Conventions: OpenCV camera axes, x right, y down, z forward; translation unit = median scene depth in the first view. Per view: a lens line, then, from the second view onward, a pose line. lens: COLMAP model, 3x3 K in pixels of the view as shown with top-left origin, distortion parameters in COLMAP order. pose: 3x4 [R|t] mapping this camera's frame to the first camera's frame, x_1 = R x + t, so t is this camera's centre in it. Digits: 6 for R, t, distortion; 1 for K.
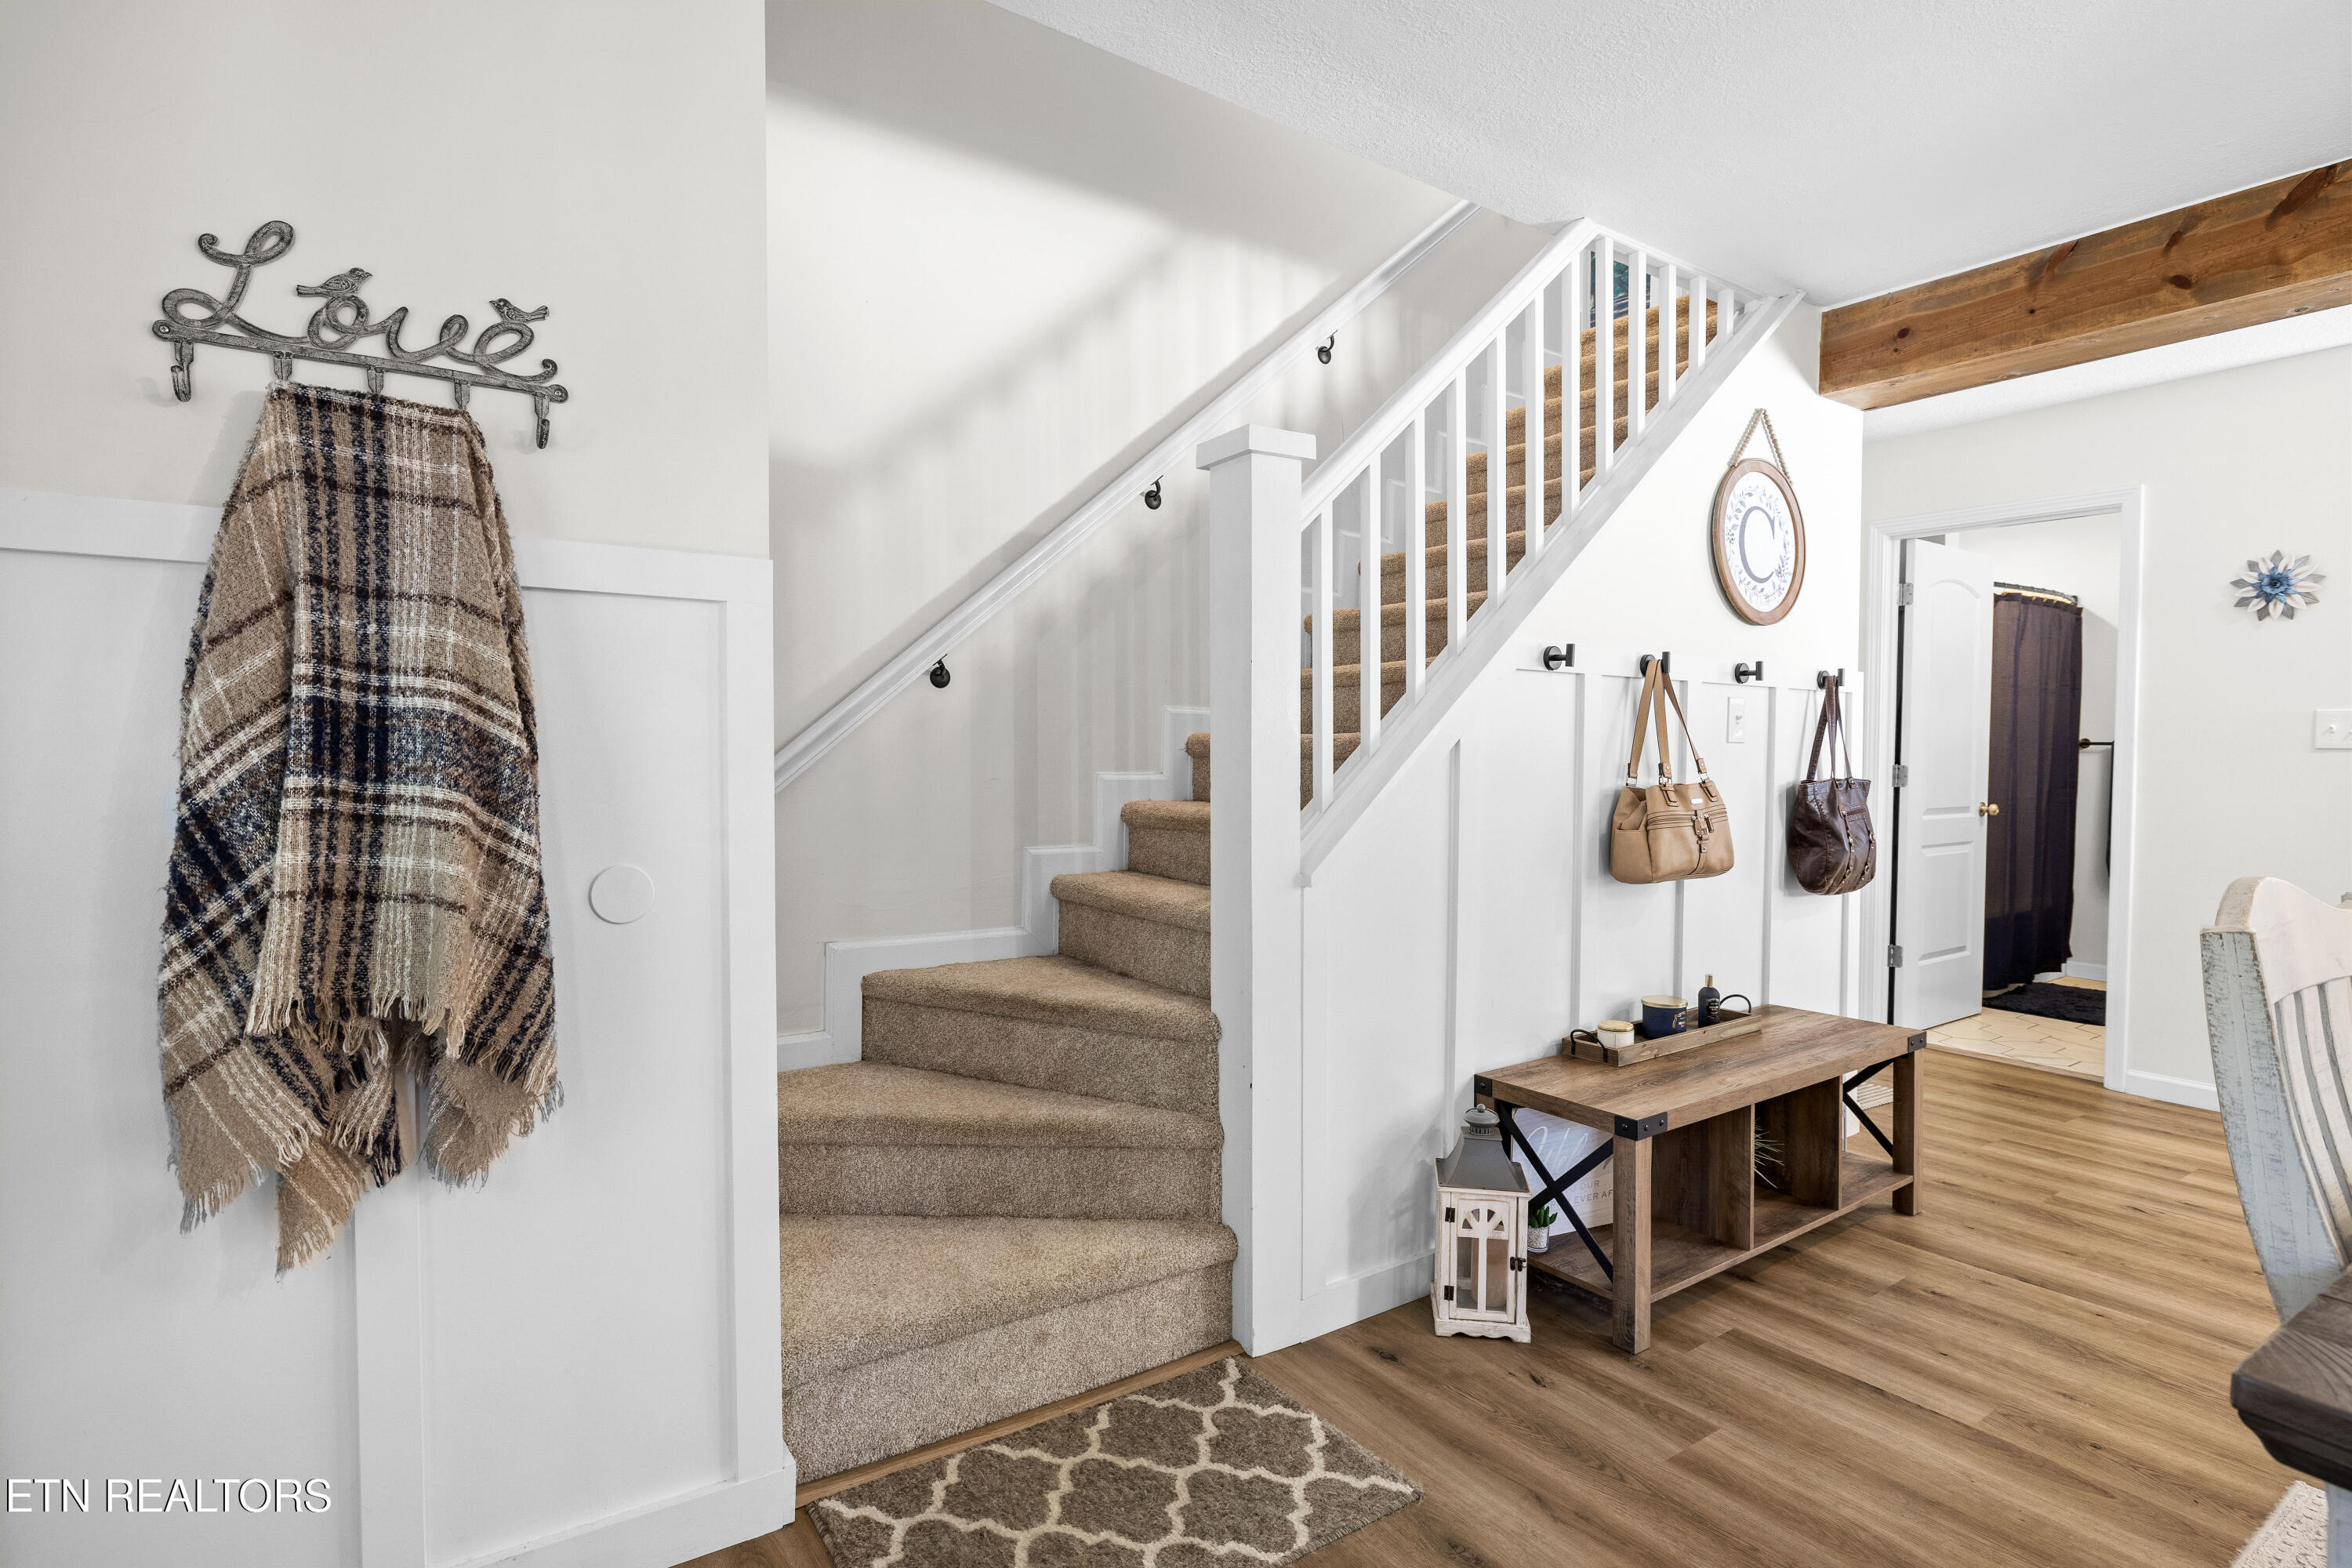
lens RADIAL K [[1175.2, 0, 1189.7], [0, 1175.2, 778.2], [0, 0, 1]] dist [-0.020721, -0.000221]
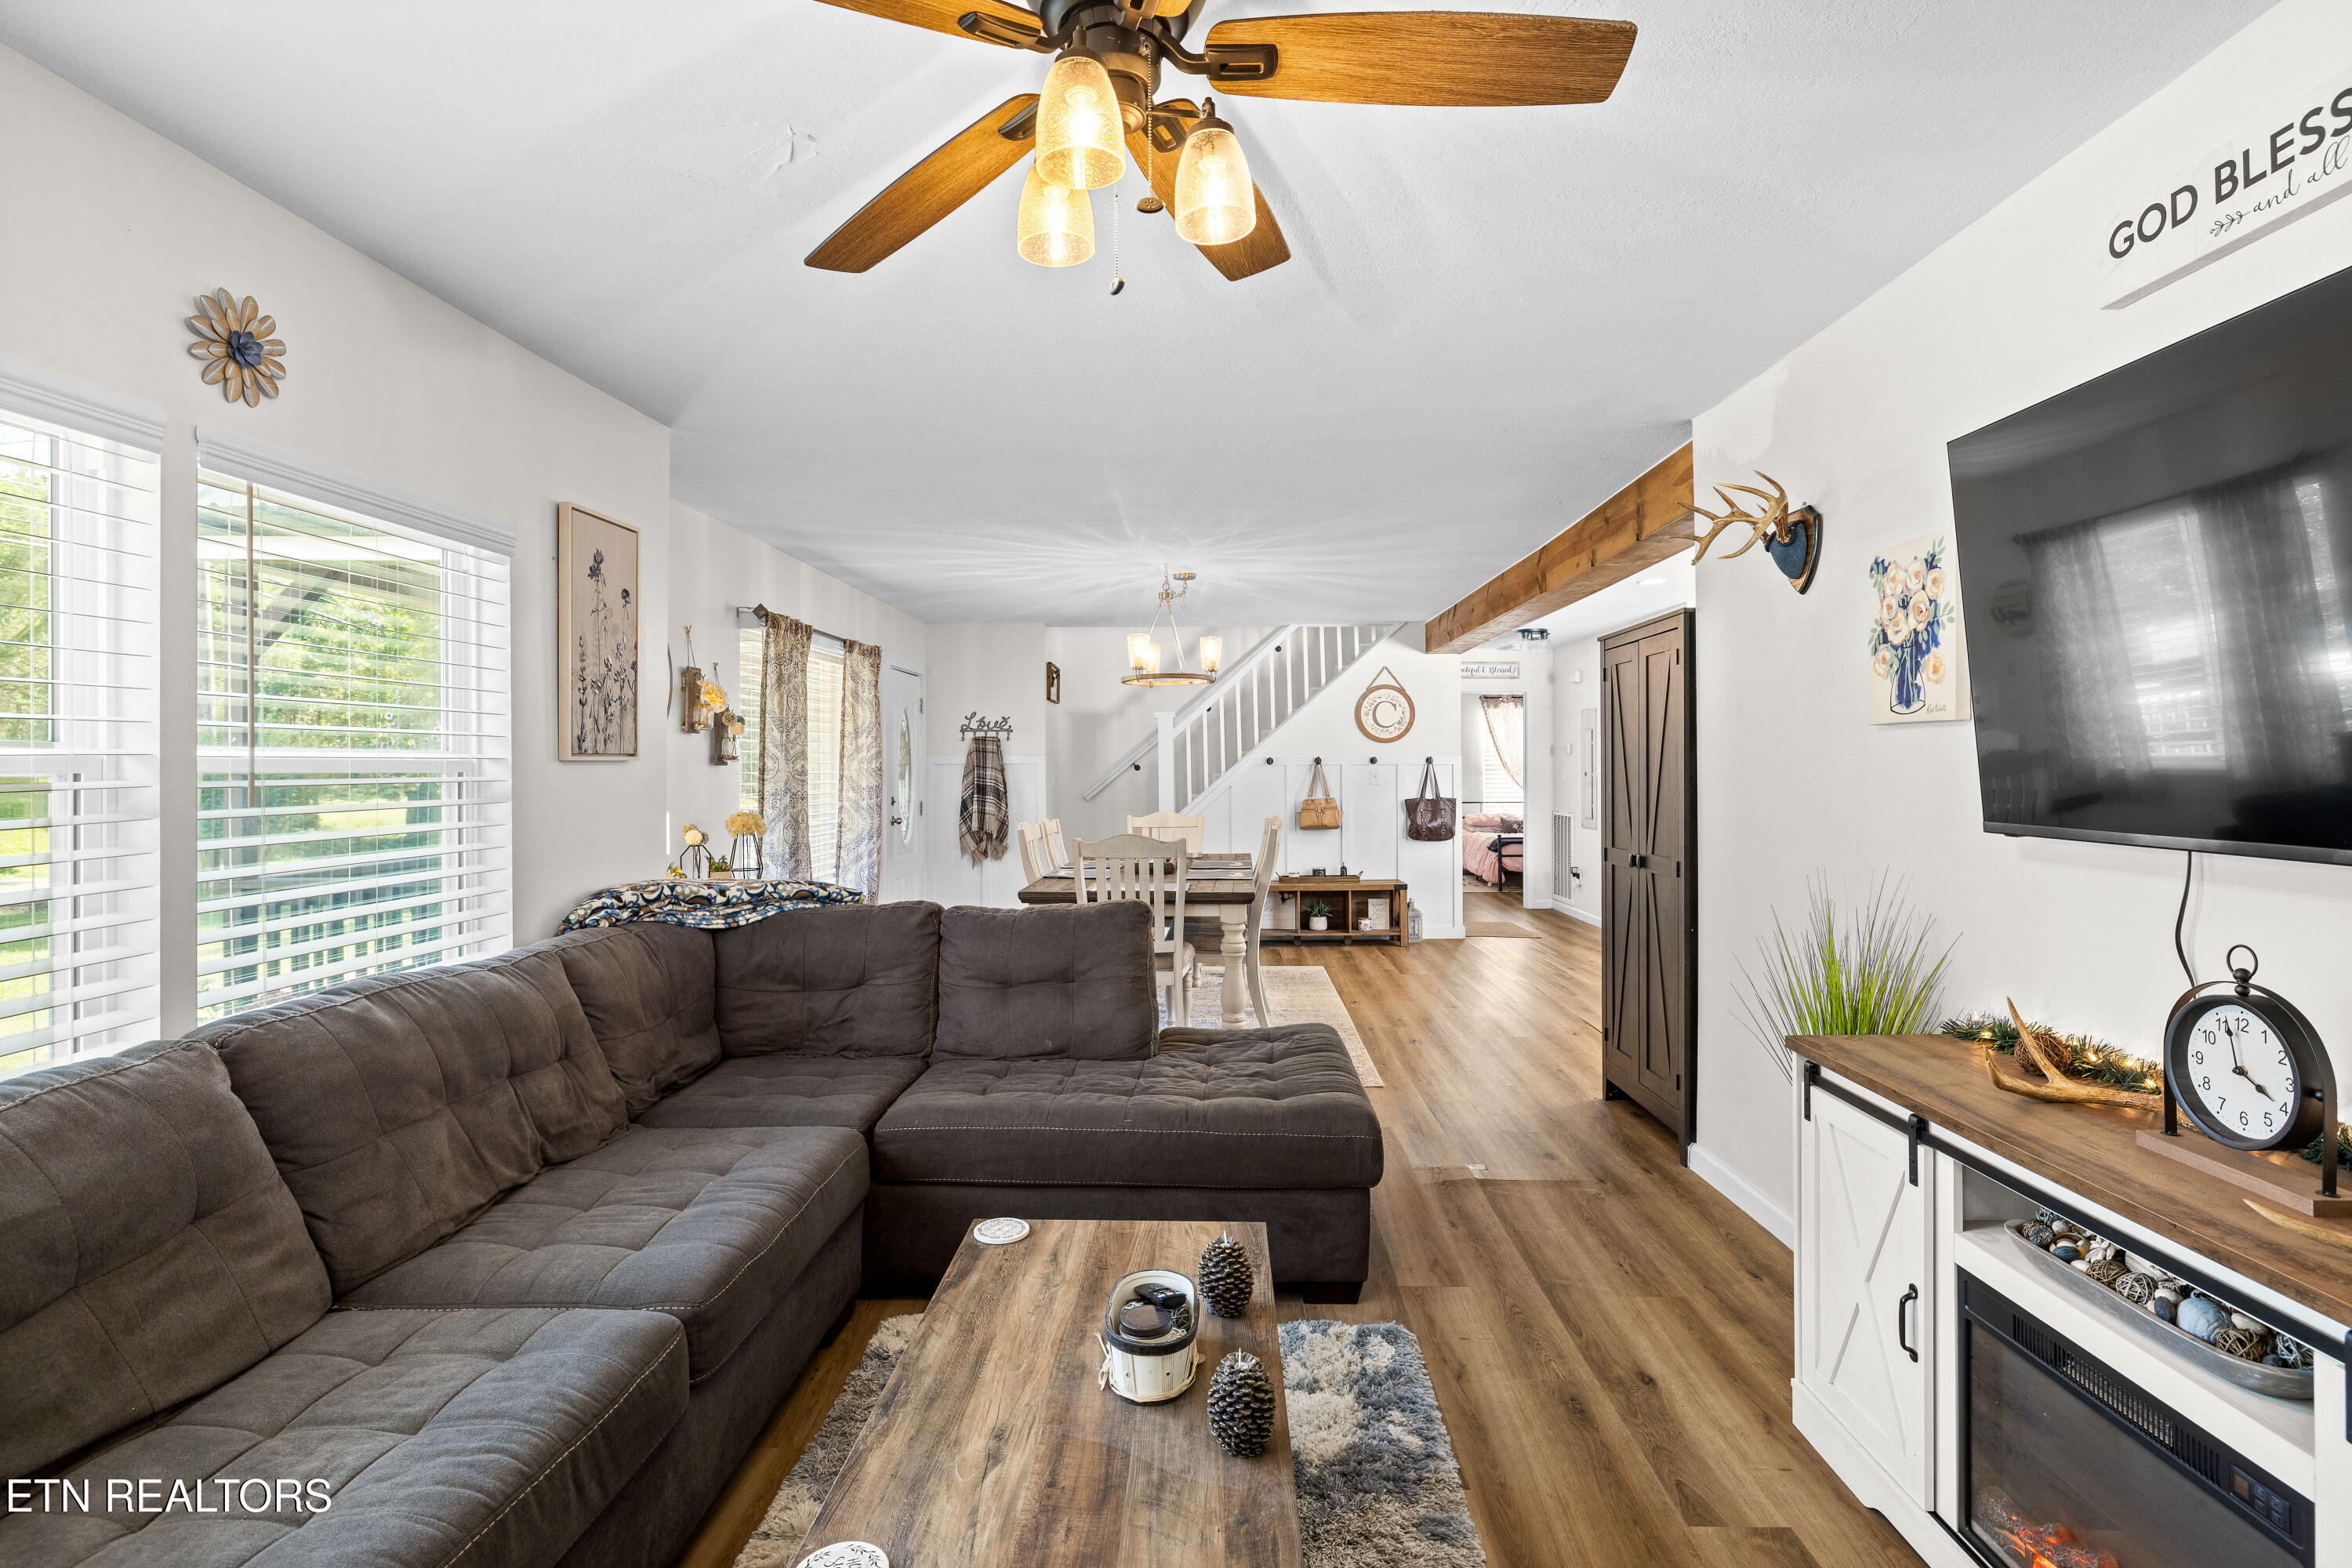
lens RADIAL K [[1174.4, 0, 1171.6], [0, 1174.4, 778.4], [0, 0, 1]] dist [0.001736, 0.001107]
pose [[0.778726, -0.005326, -0.627341, 4.157554], [-0.004329, 0.999895, -0.013862, -0.007396], [0.627349, 0.013510, 0.778621, -3.402150]]
